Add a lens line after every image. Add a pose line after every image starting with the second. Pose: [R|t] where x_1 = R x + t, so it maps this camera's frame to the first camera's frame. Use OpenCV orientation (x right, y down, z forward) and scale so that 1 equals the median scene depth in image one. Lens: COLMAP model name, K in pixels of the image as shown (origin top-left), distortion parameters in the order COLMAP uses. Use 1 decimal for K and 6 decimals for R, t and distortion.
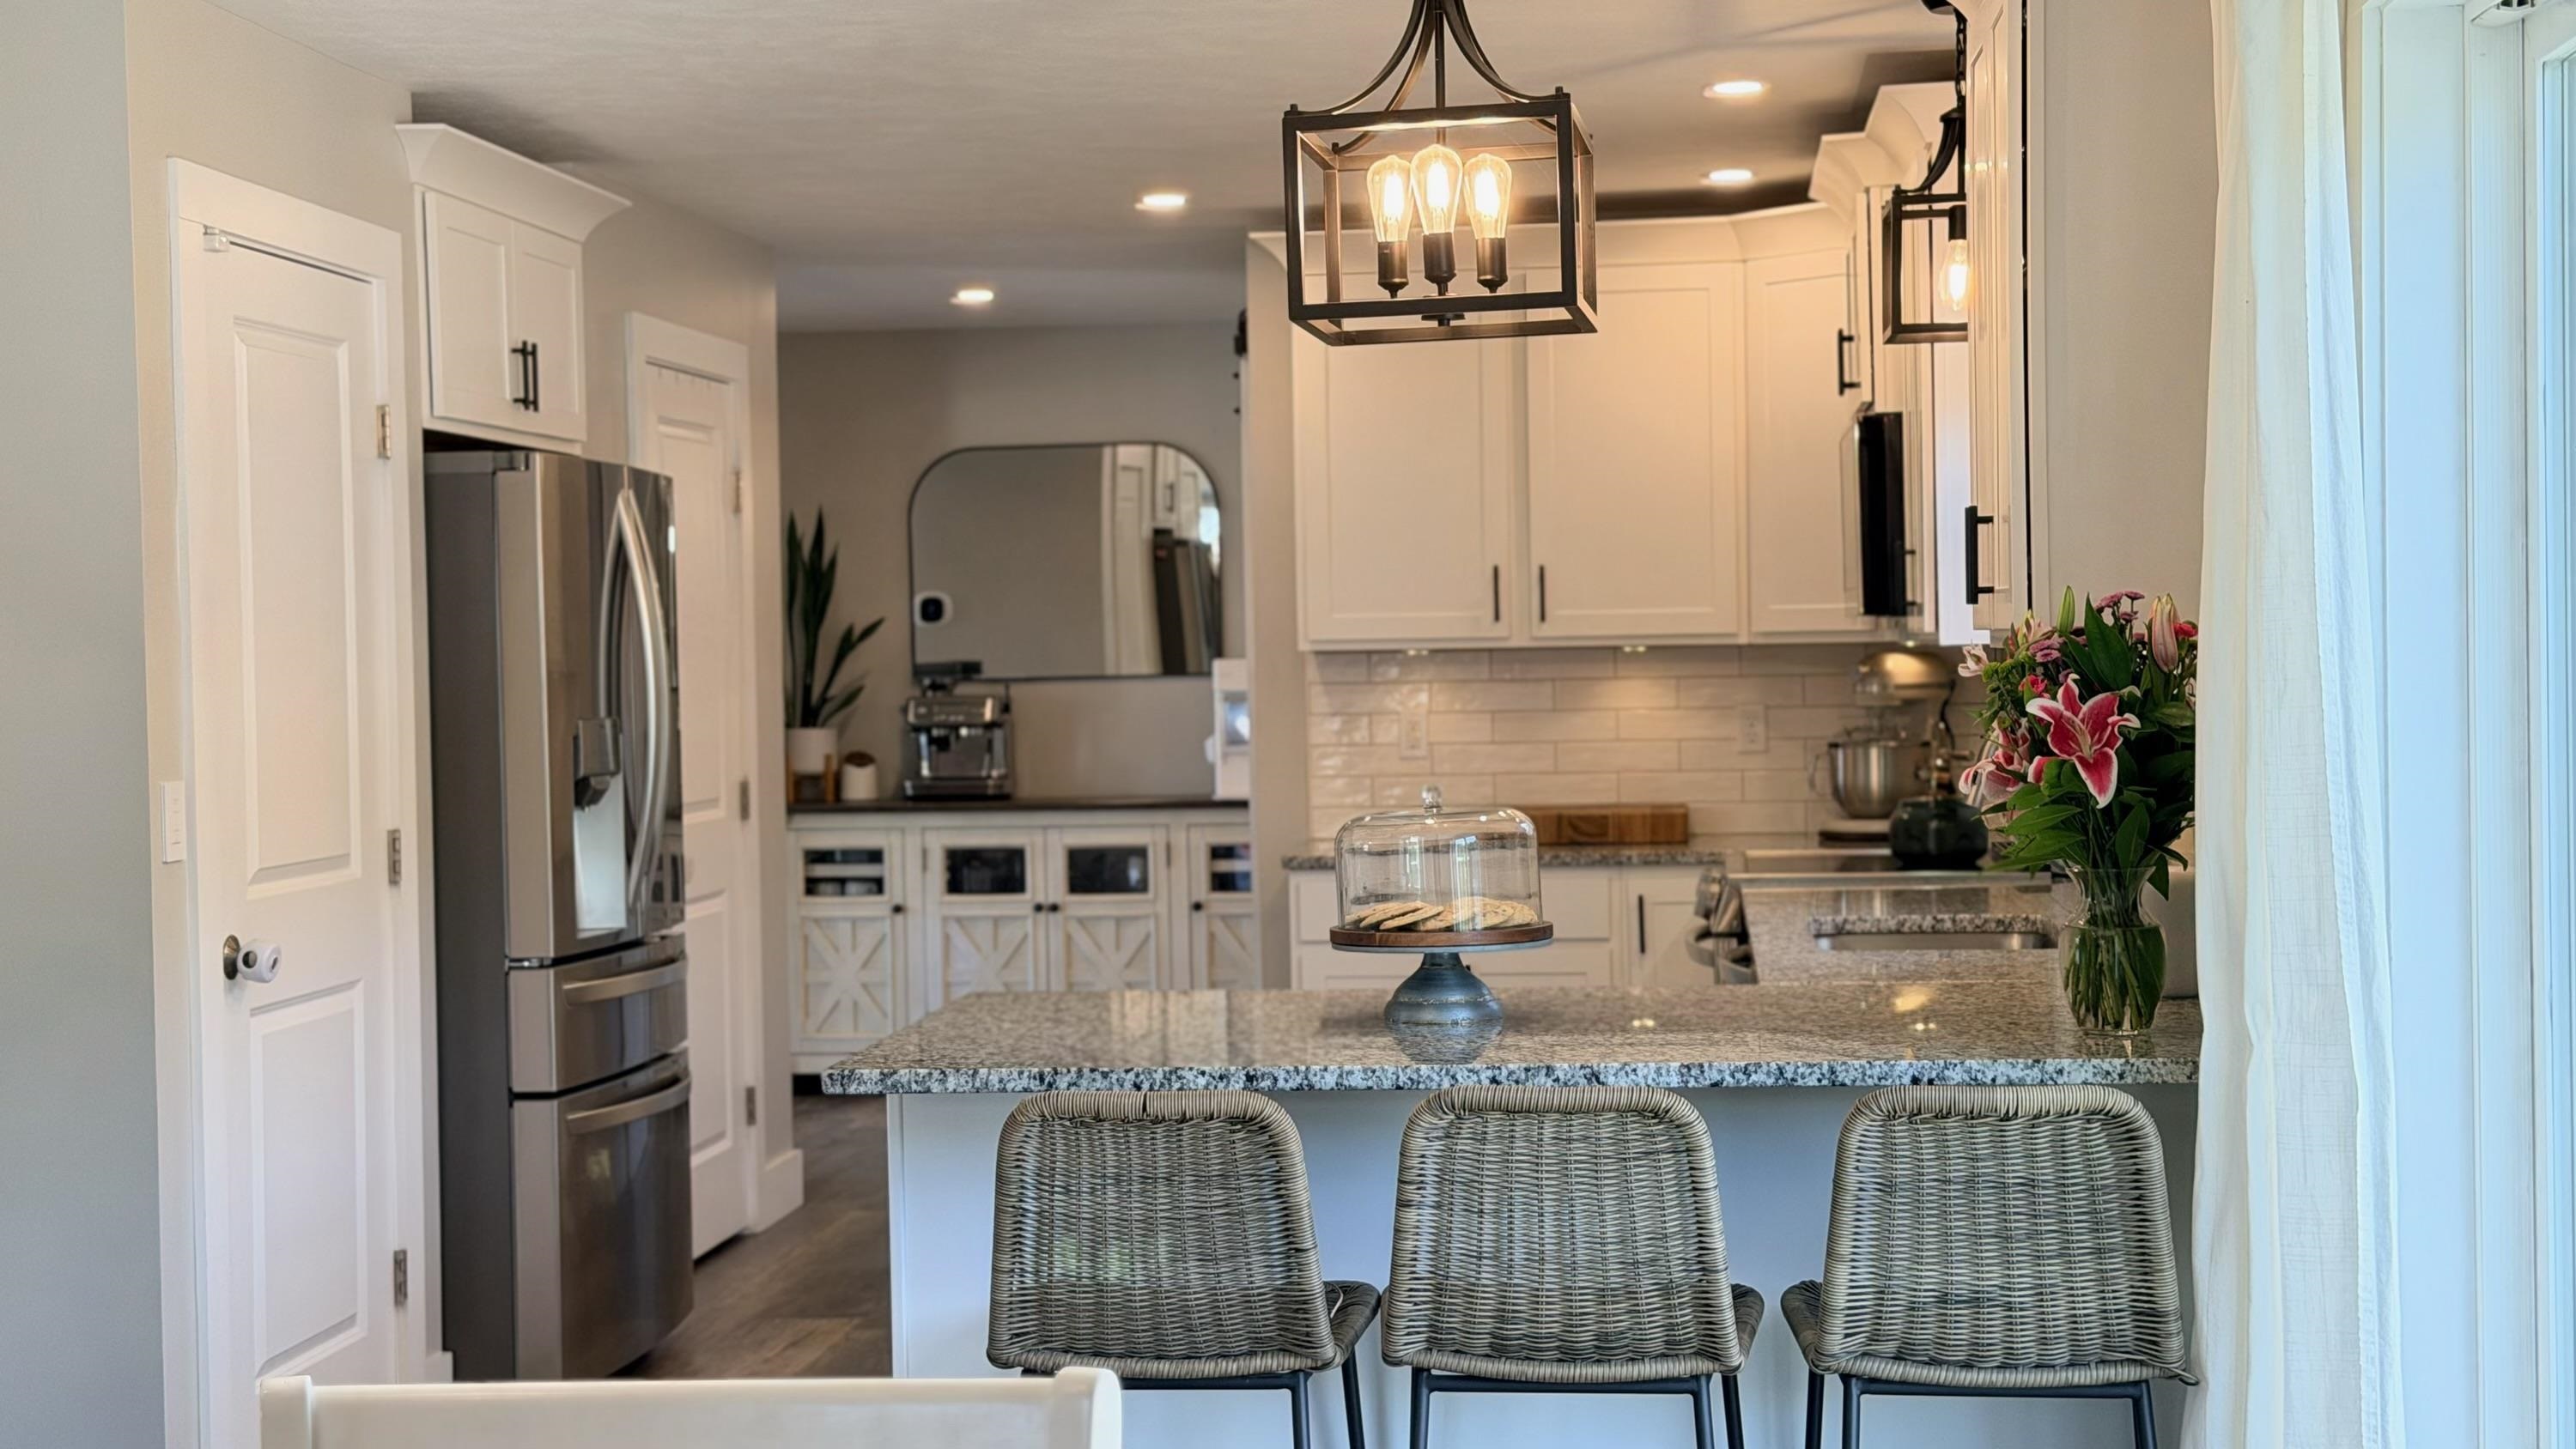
lens RADIAL K [[3601.7, 0, 1287.3], [0, 3601.7, 683.1], [0, 0, 1]] dist [0.147218, 0.002835]
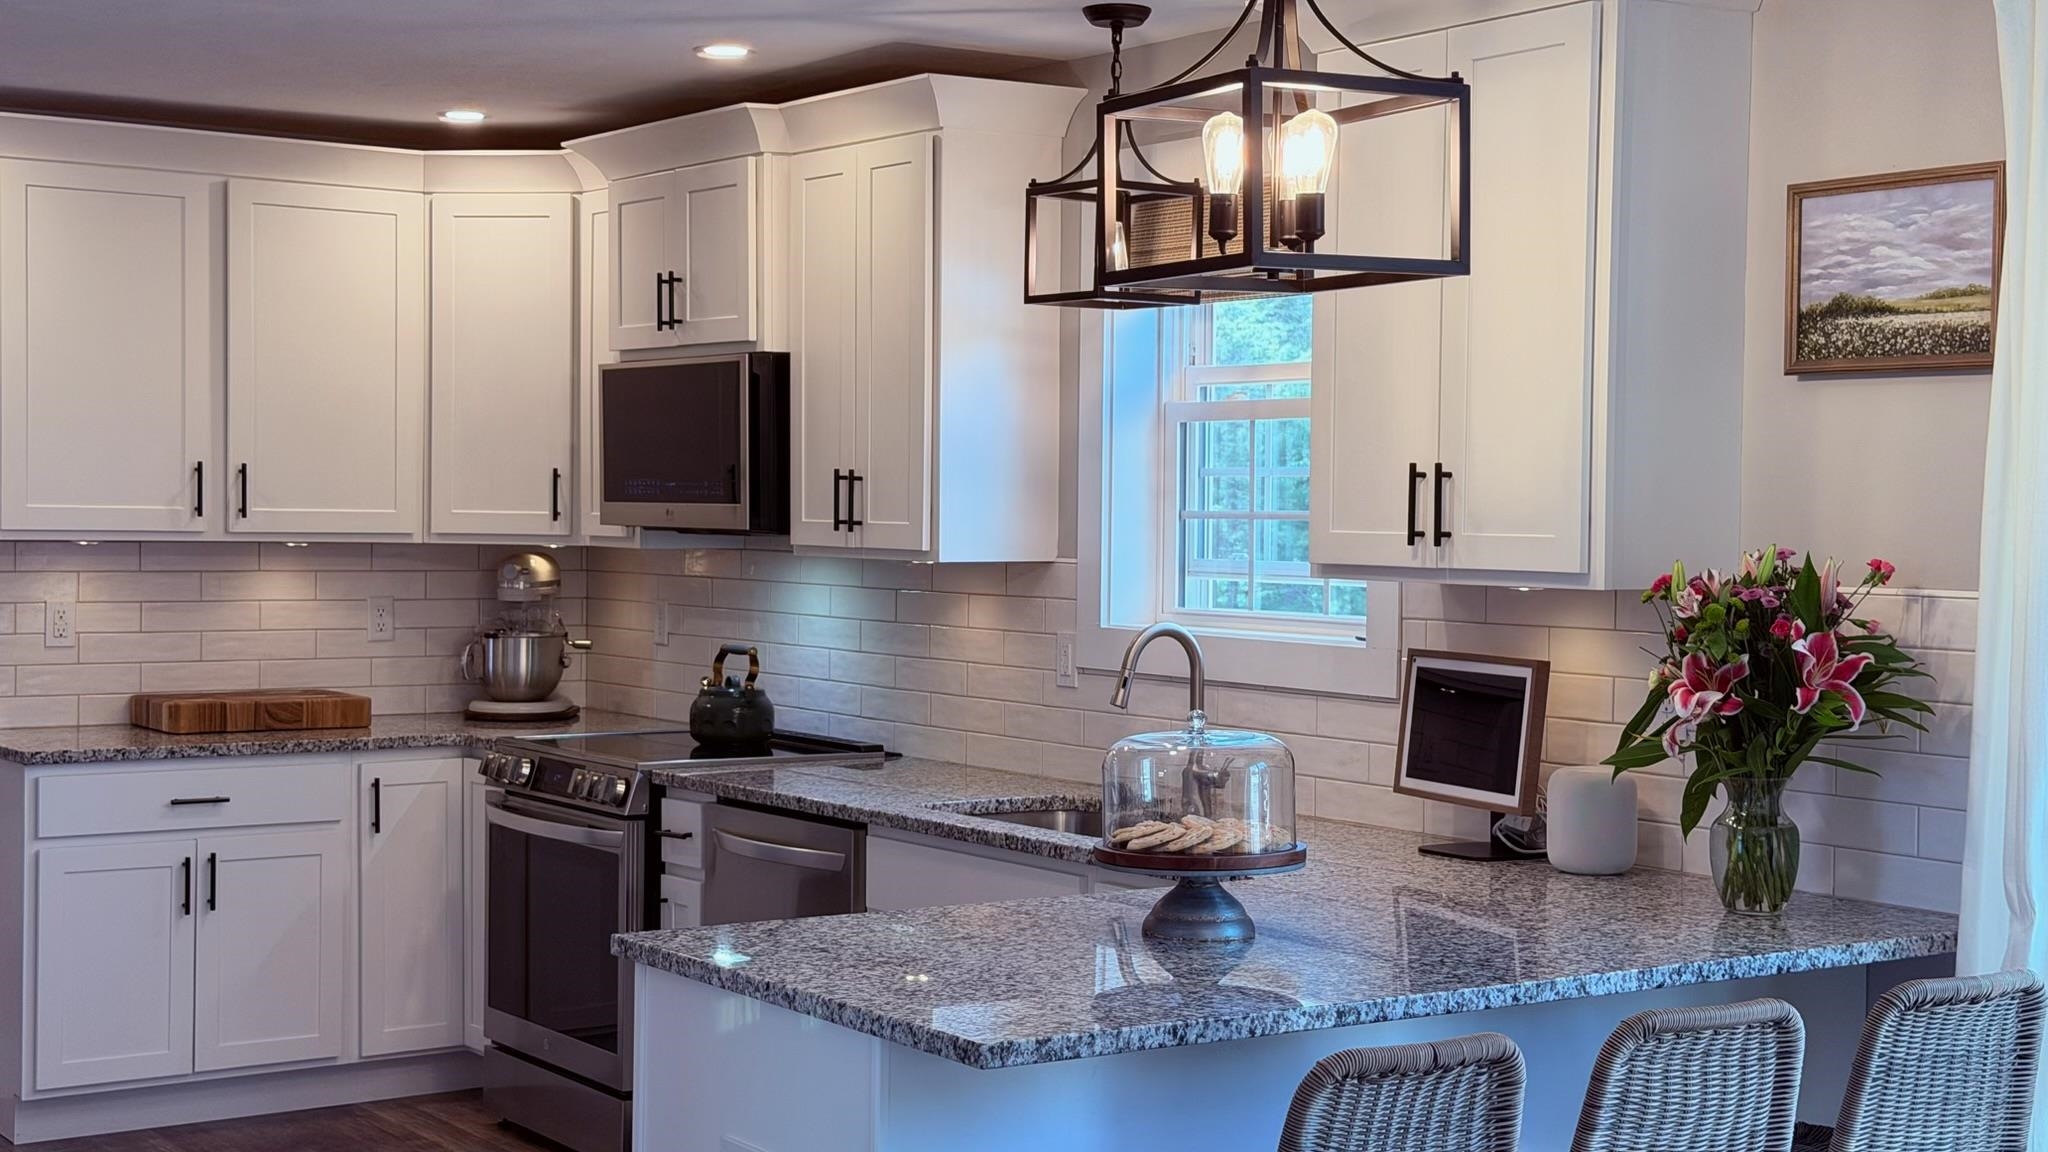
lens RADIAL K [[2840.9, 0, 1024.0], [0, 2840.9, 576.0], [0, 0, 1]] dist [0.112845, 0.035264]
pose [[0.762869, 0.012965, 0.646423, -0.533384], [-0.019469, 0.999806, 0.002923, -0.012850], [-0.646260, -0.014815, 0.762973, 0.398962]]
